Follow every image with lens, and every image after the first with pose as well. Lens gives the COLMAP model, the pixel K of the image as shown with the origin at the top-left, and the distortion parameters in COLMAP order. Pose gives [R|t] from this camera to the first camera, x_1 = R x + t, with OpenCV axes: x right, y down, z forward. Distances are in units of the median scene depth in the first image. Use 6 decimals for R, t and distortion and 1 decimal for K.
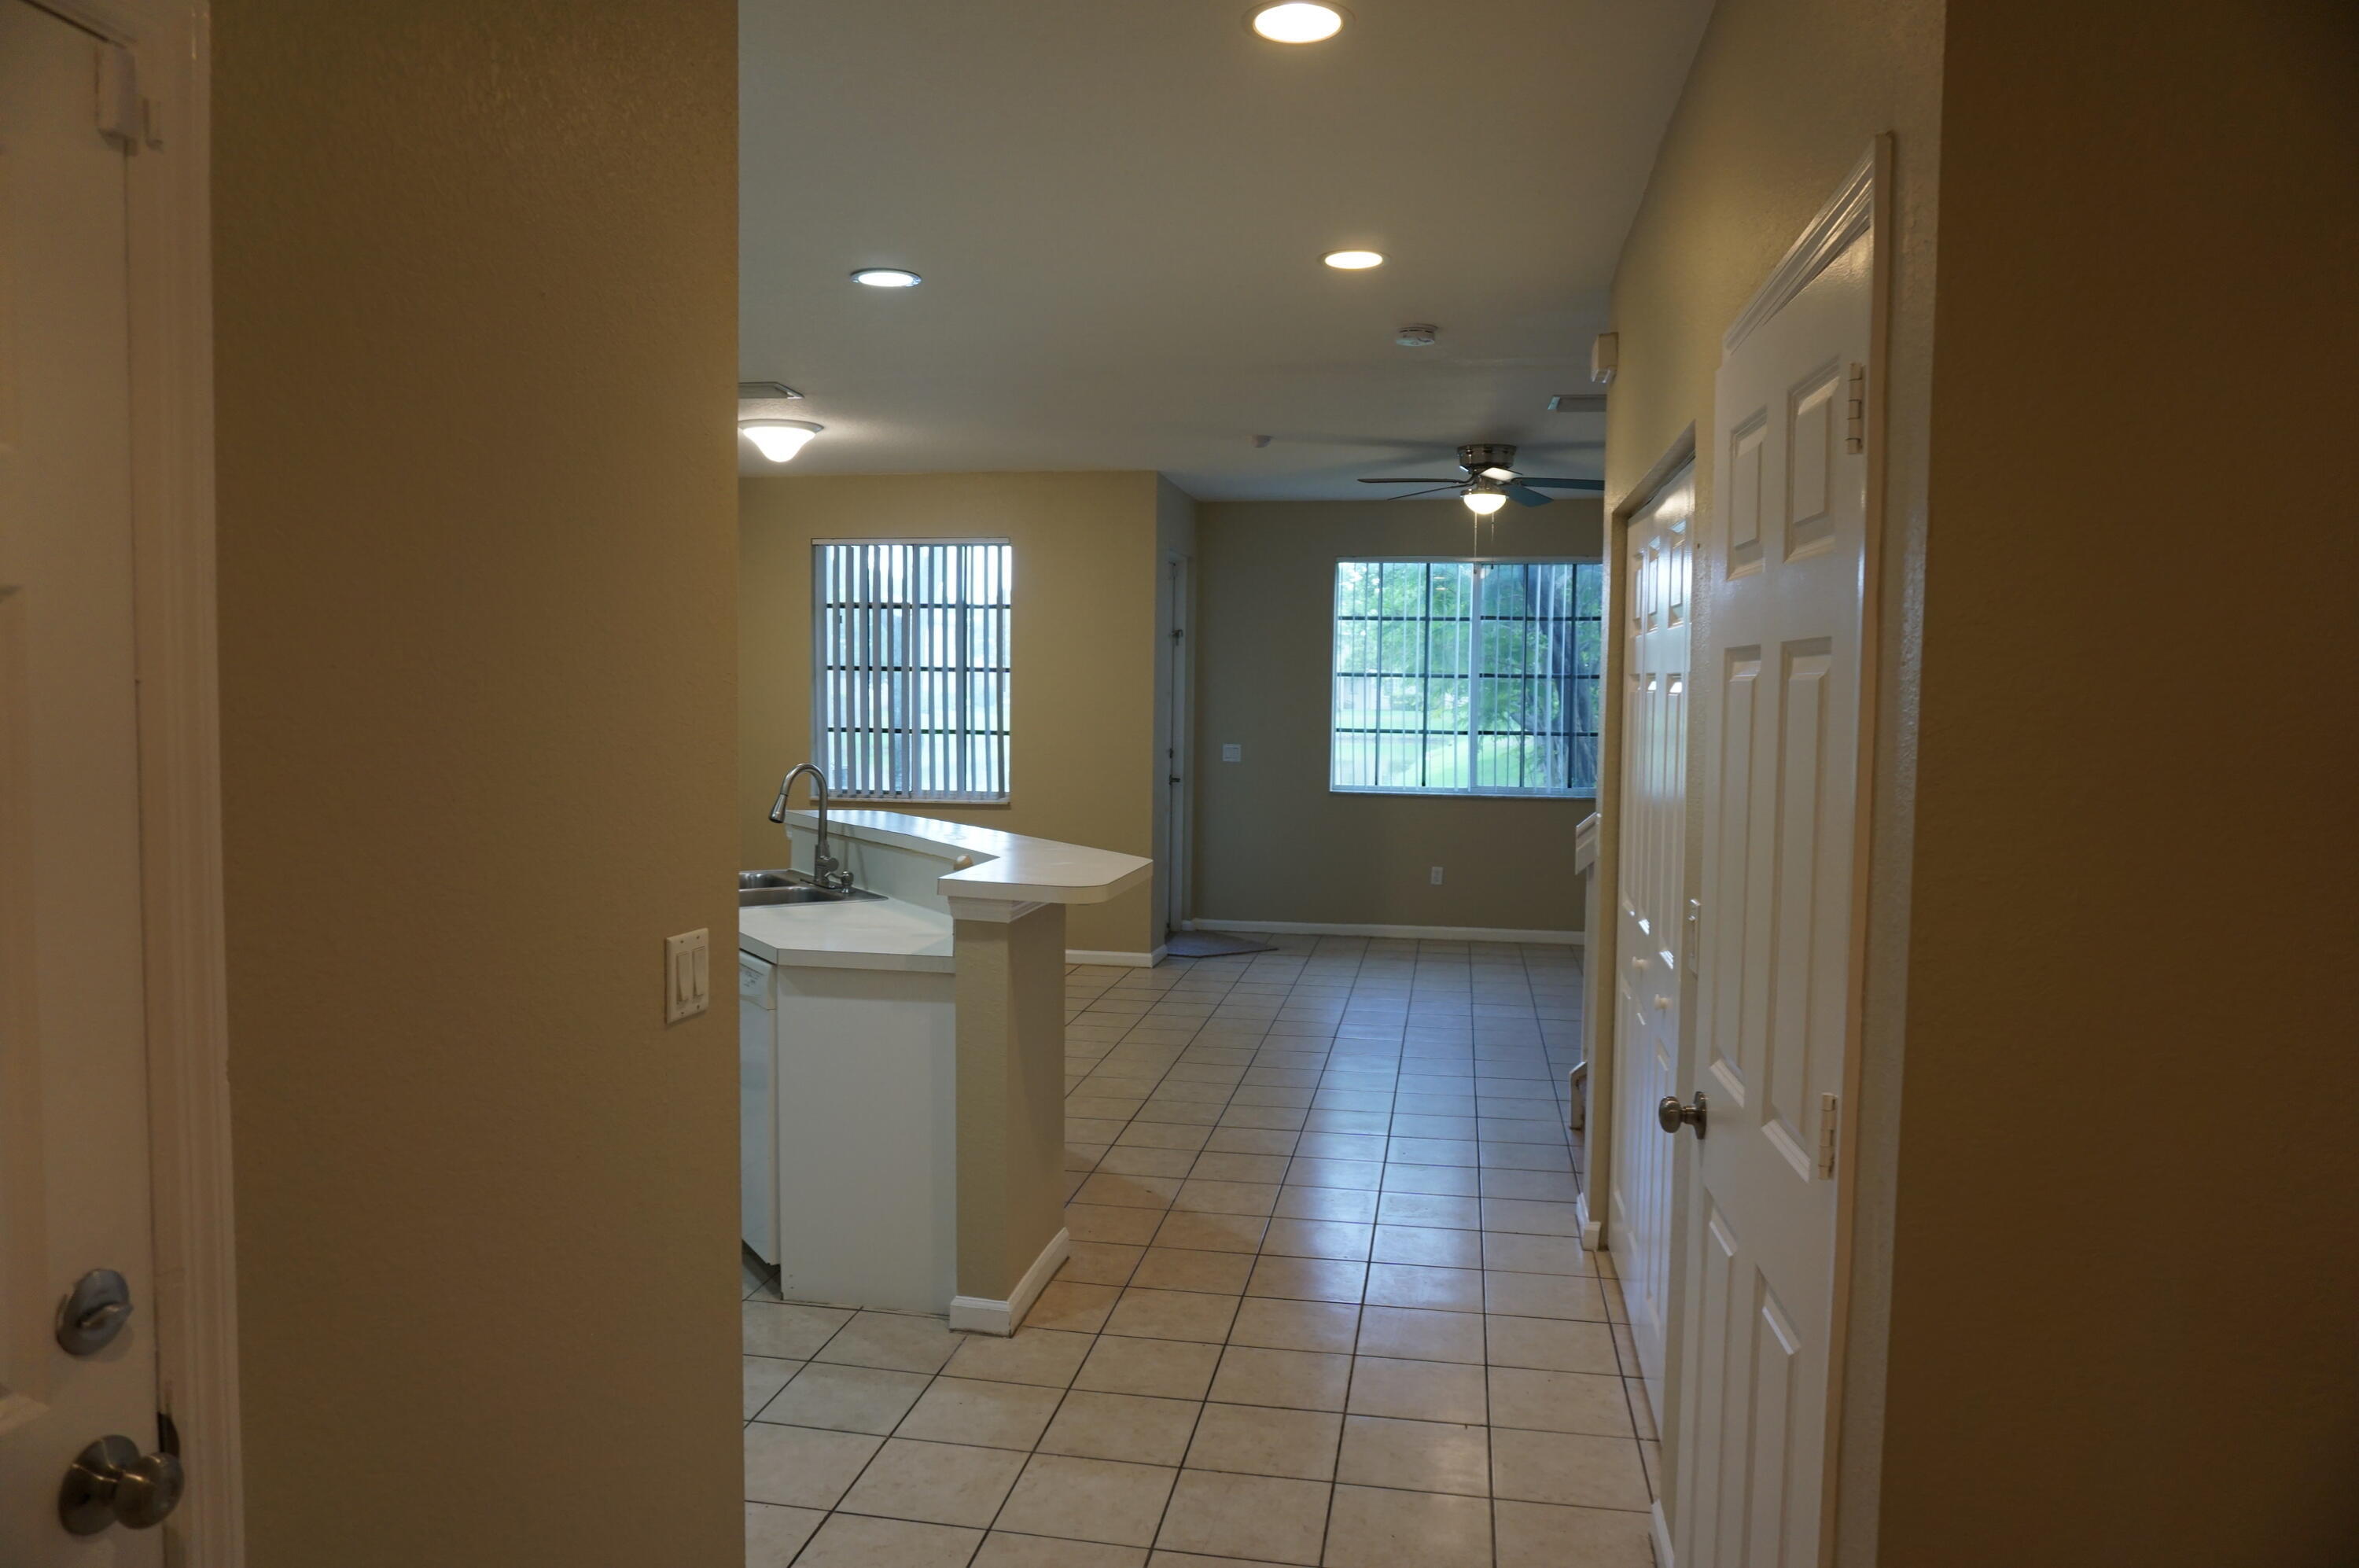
lens RADIAL K [[1593.3, 0, 1169.2], [0, 1593.3, 799.9], [0, 0, 1]] dist [-0.017128, 0.000663]
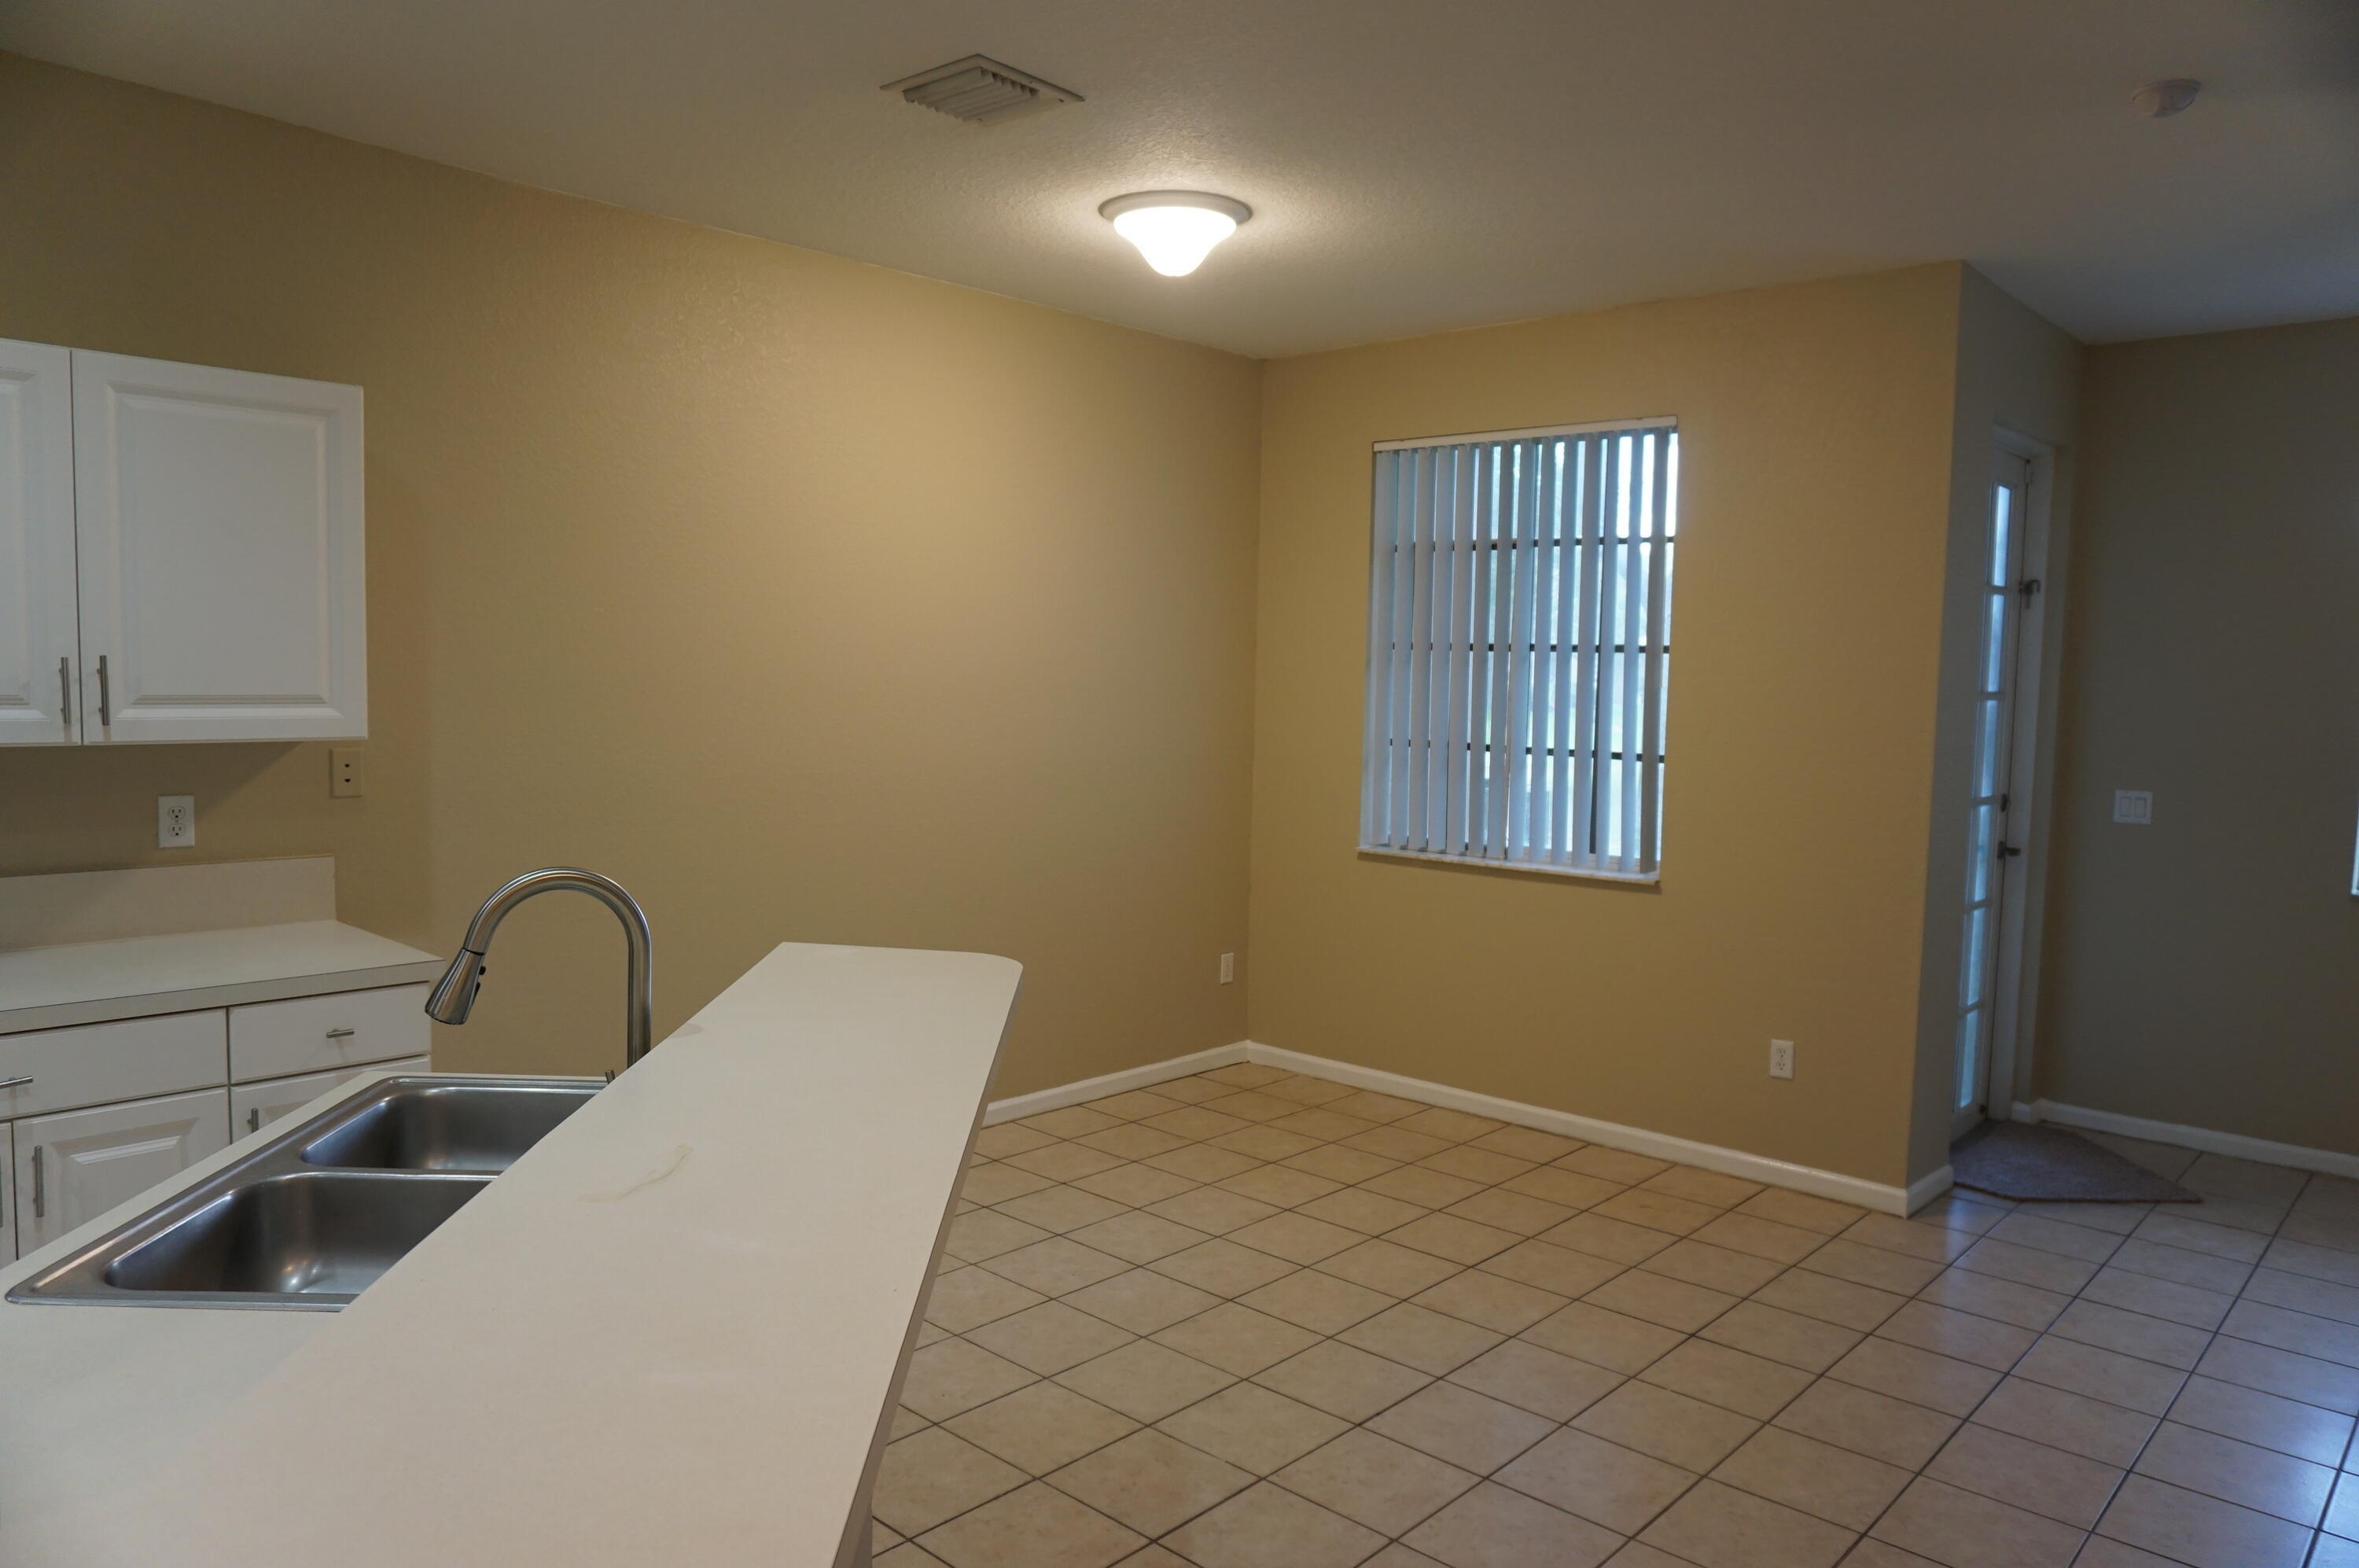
lens RADIAL K [[1593.3, 0, 1169.2], [0, 1593.3, 799.9], [0, 0, 1]] dist [-0.017128, 0.000663]
pose [[0.847658, 0.050748, -0.528110, 0.051230], [-0.049432, 0.998639, 0.016621, -0.027797], [0.528235, 0.012016, 0.849013, 0.414296]]
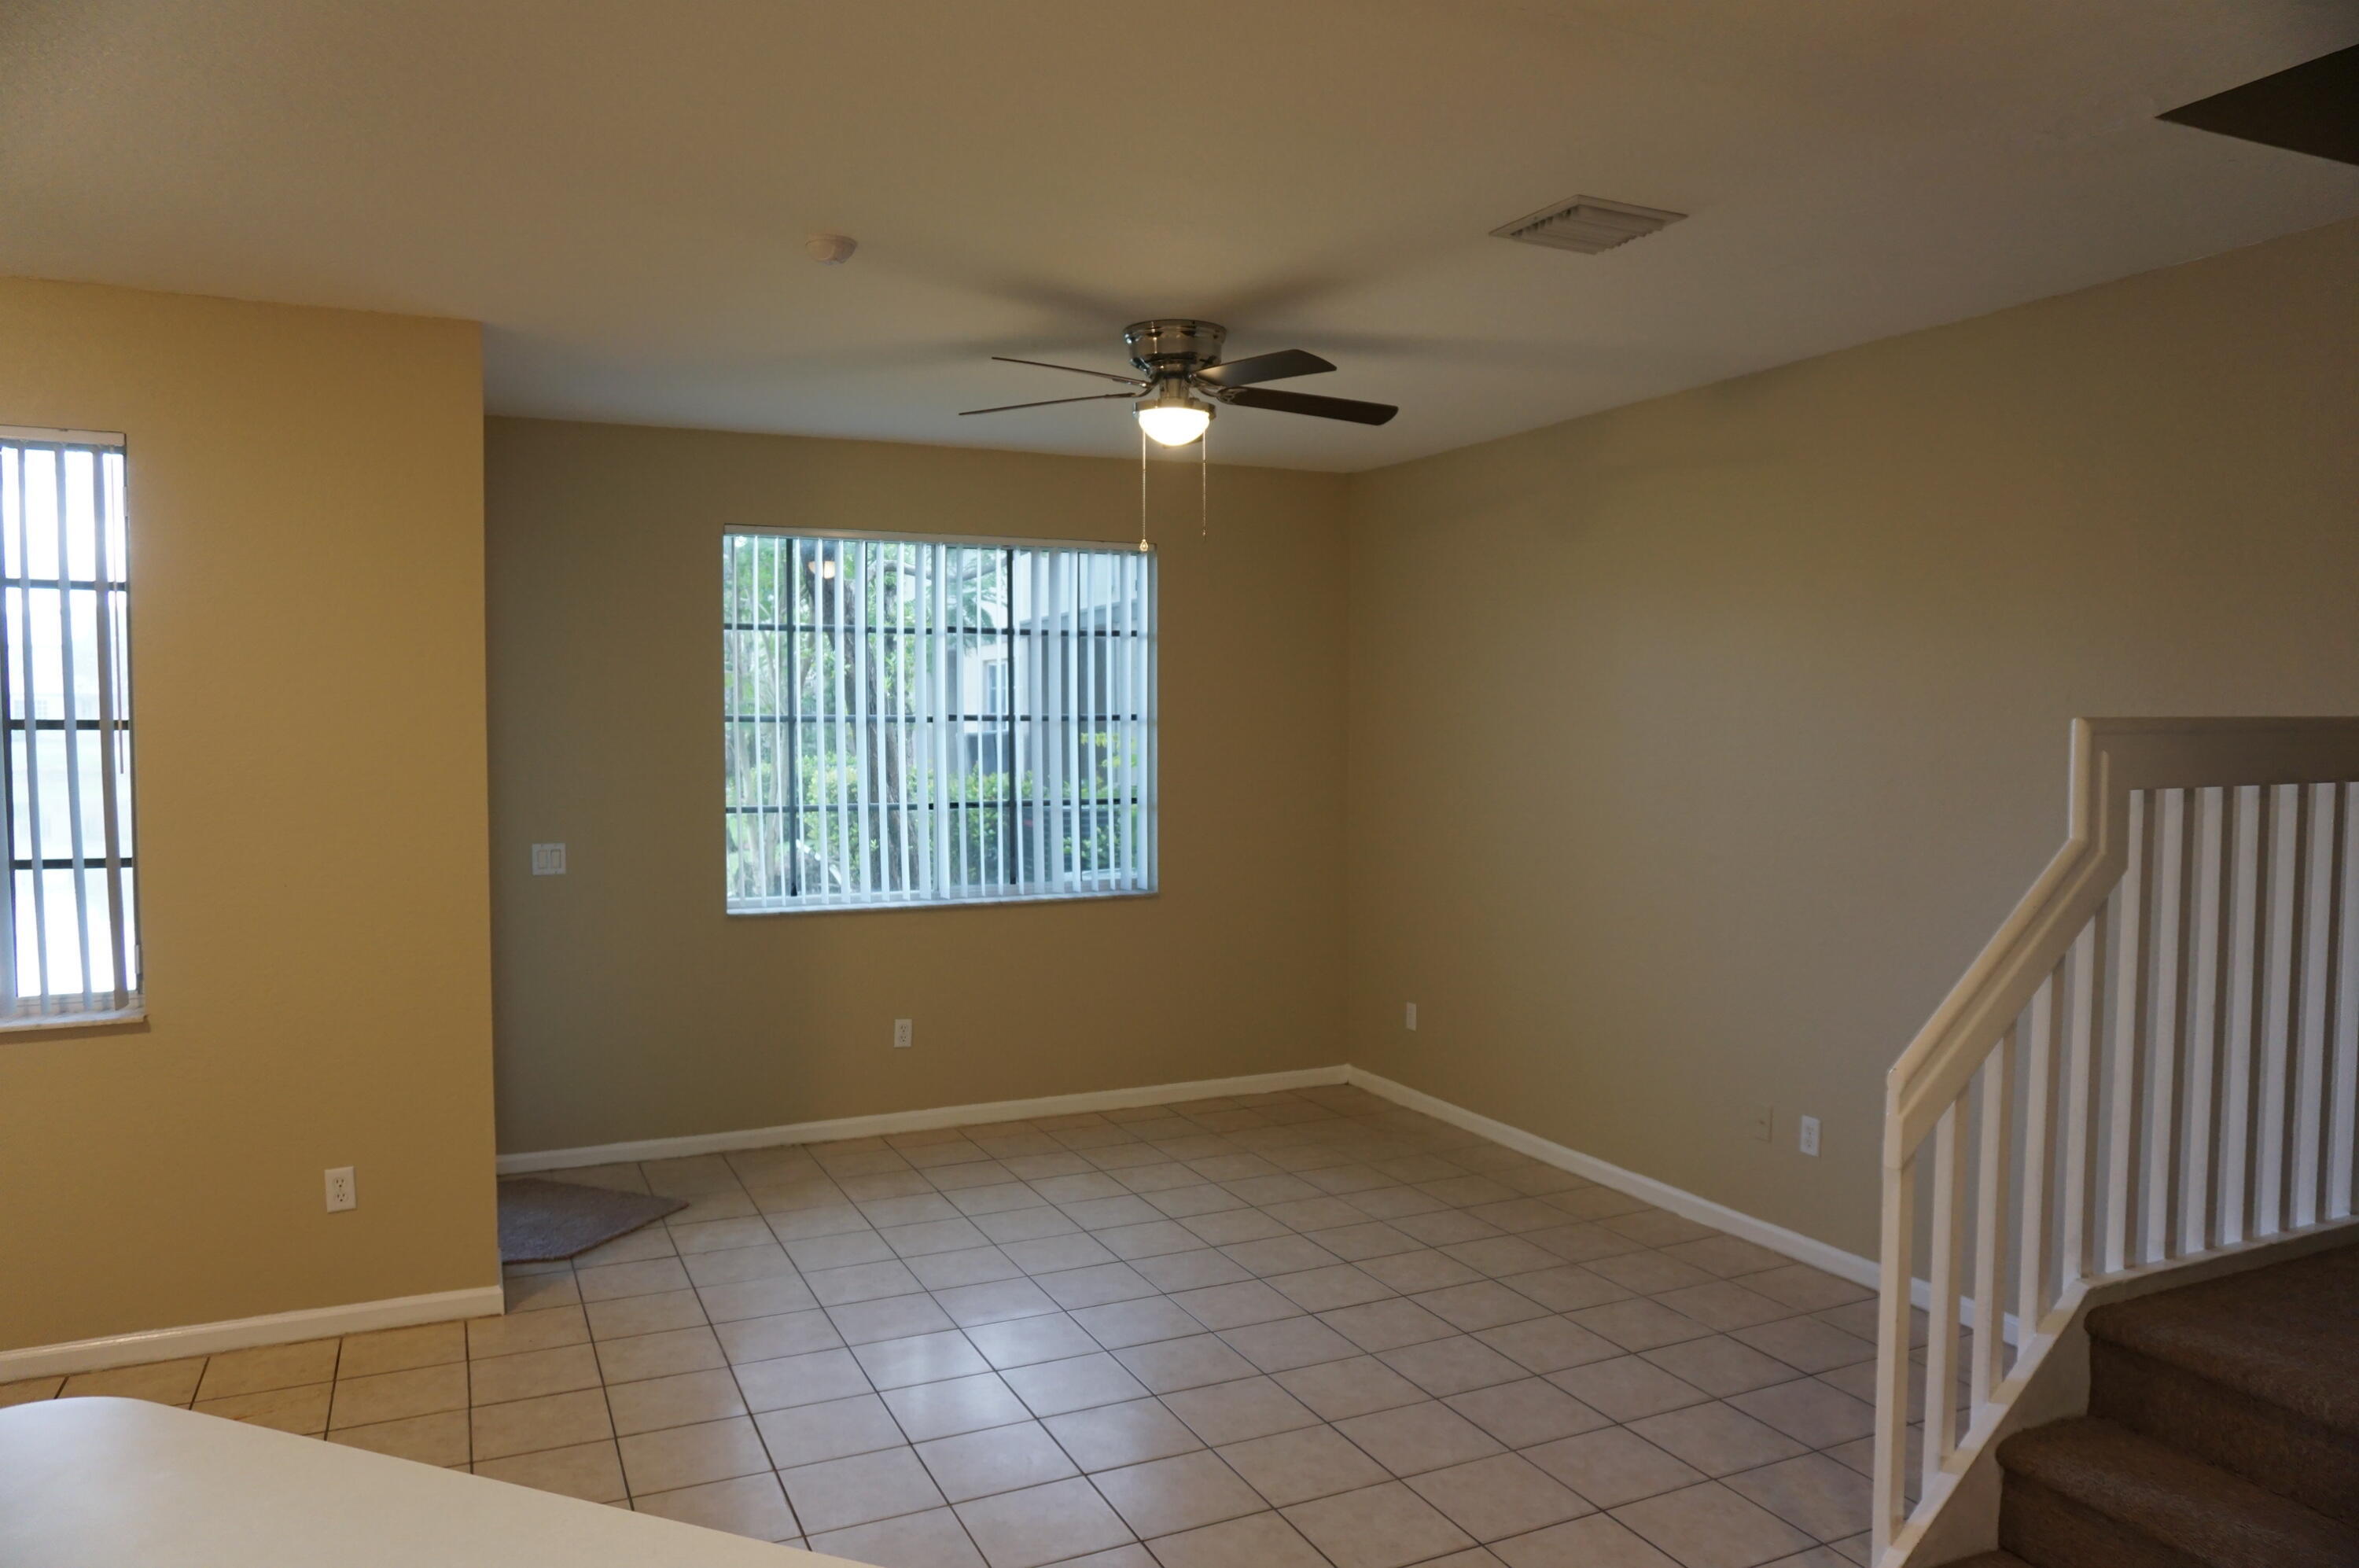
lens RADIAL K [[1593.3, 0, 1169.2], [0, 1593.3, 799.9], [0, 0, 1]] dist [-0.017128, 0.000663]
pose [[0.818676, -0.042859, 0.572655, -0.115971], [0.050961, 0.998699, 0.001891, -0.045381], [-0.571991, 0.027635, 0.819794, 0.452196]]
